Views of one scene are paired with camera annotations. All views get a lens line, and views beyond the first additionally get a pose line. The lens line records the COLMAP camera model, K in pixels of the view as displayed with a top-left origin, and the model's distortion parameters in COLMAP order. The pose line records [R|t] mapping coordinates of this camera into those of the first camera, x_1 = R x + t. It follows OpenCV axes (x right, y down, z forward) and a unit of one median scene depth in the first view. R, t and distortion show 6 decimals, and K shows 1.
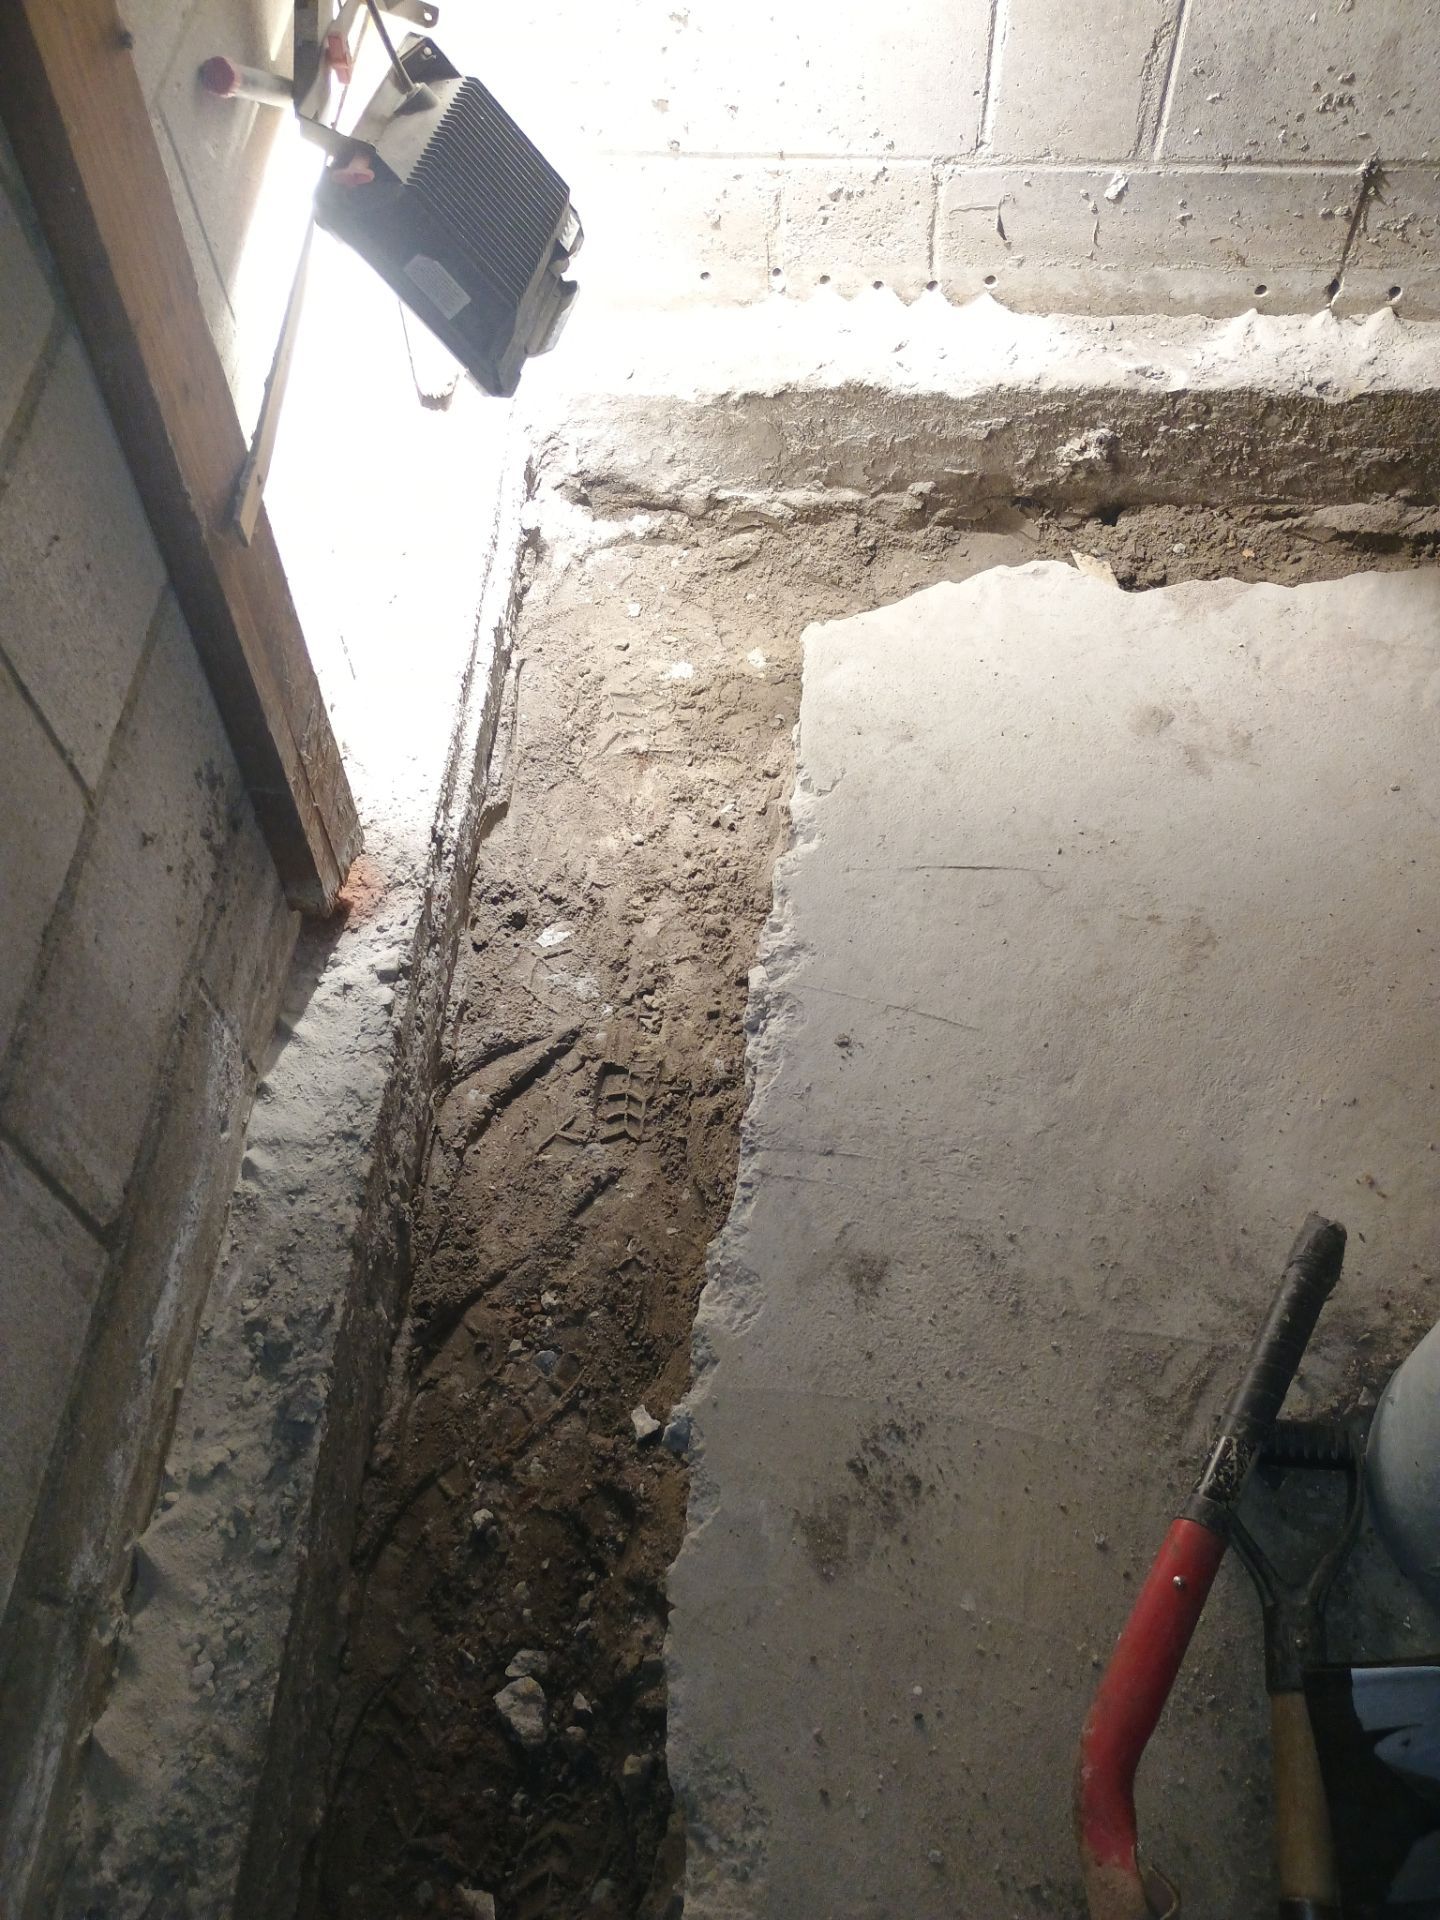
lens RADIAL K [[1652.3, 0, 720.0], [0, 1652.3, 960.0], [0, 0, 1]] dist [0.059205, -0.066835]
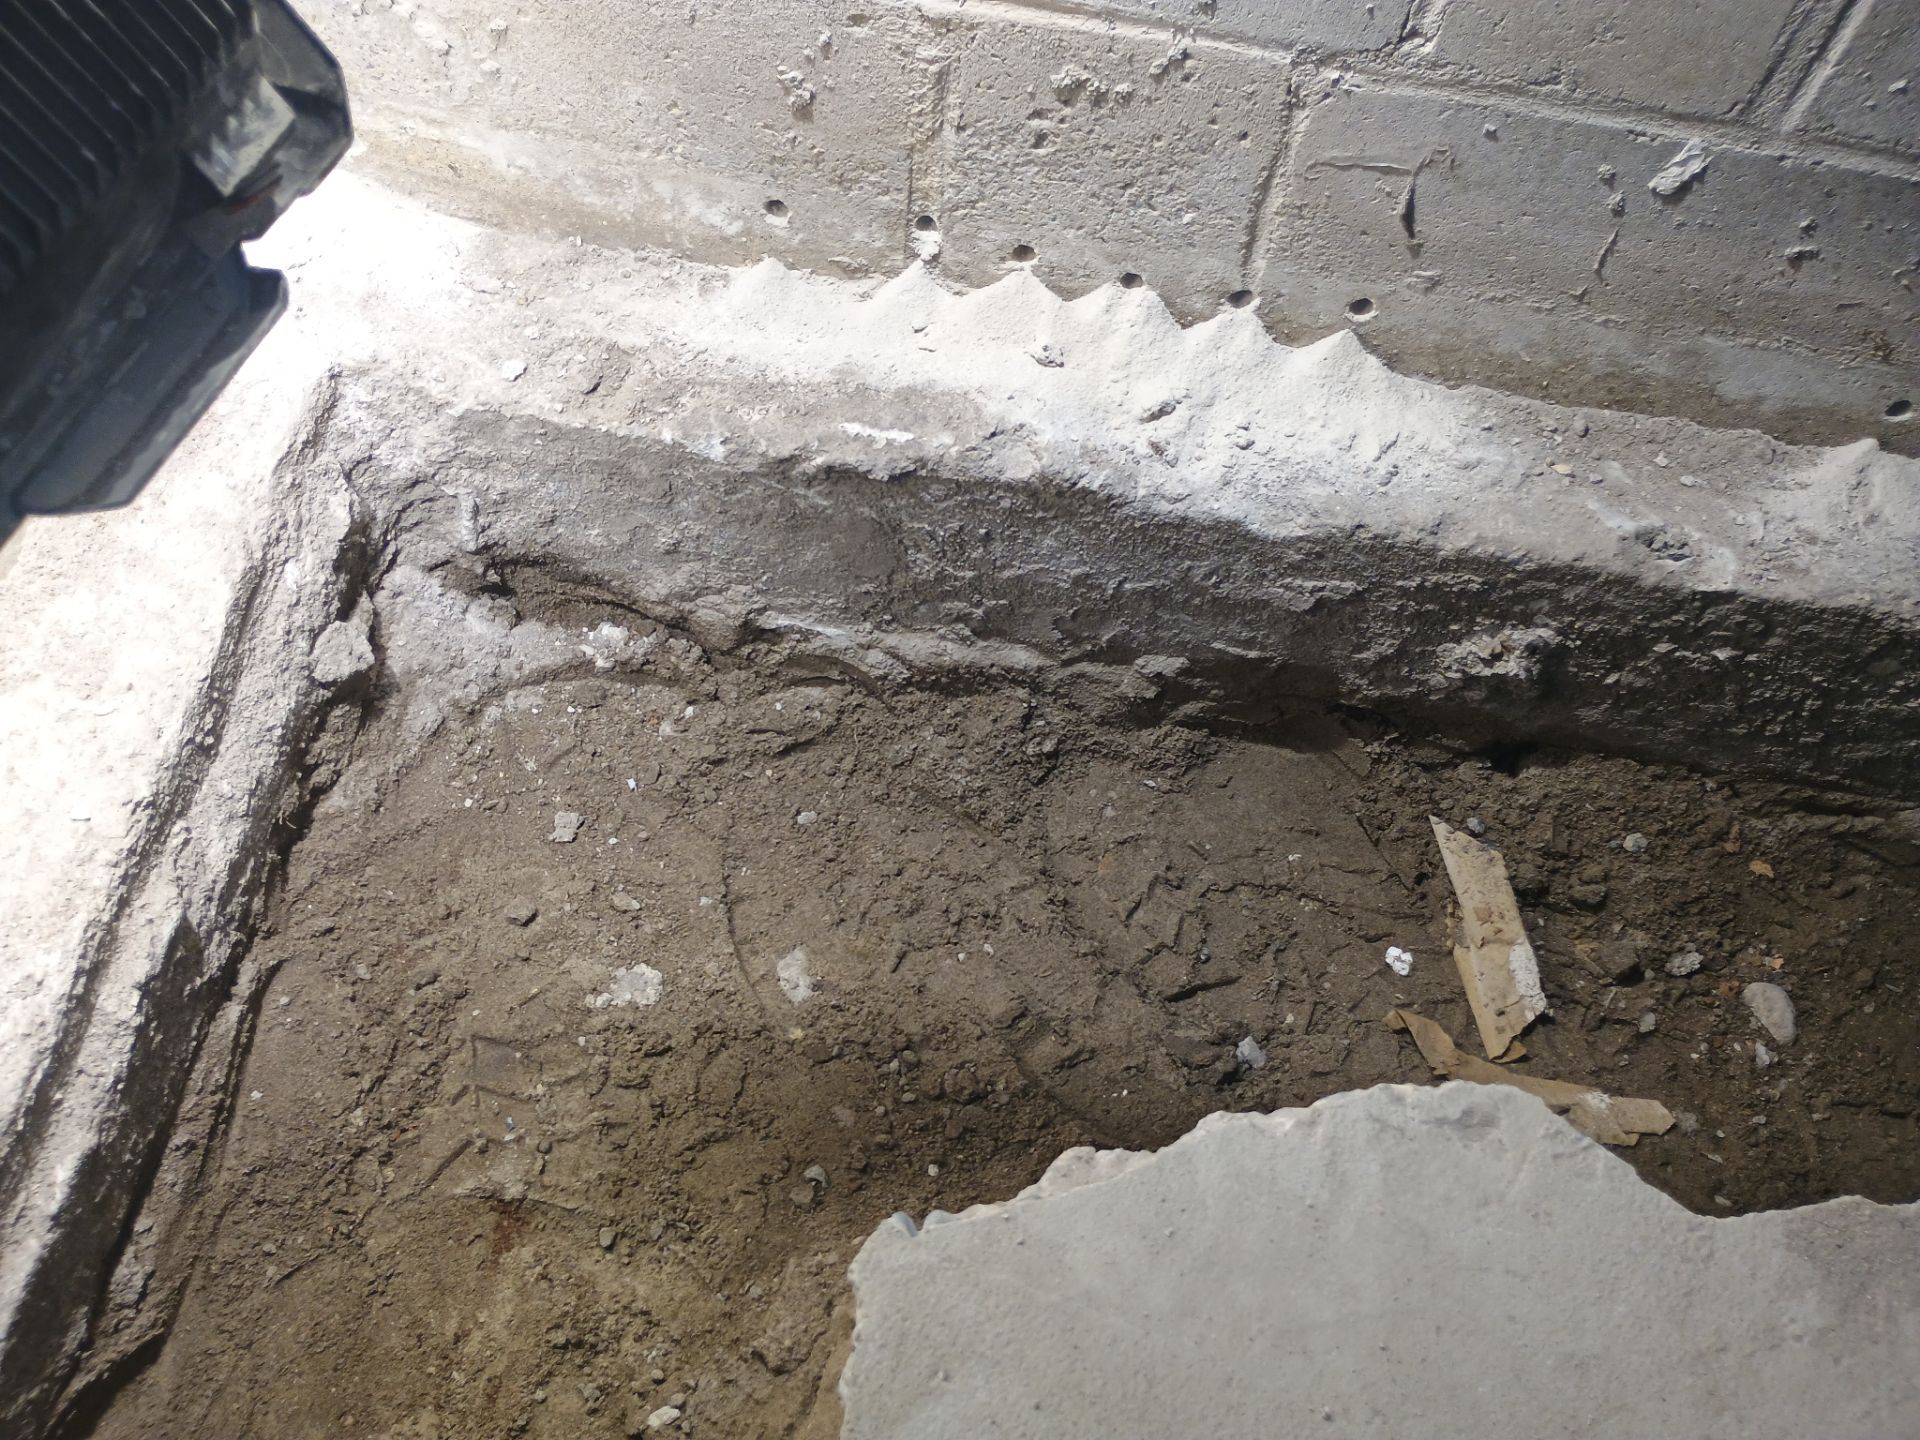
lens RADIAL K [[1652.3, 0, 966.6], [0, 1652.3, 722.2], [0, 0, 1]] dist [0.059205, -0.066835]
pose [[0.989298, 0.121837, 0.080277, 0.024538], [-0.120327, 0.992458, -0.023401, -0.256866], [-0.082523, 0.013491, 0.996498, 0.518270]]
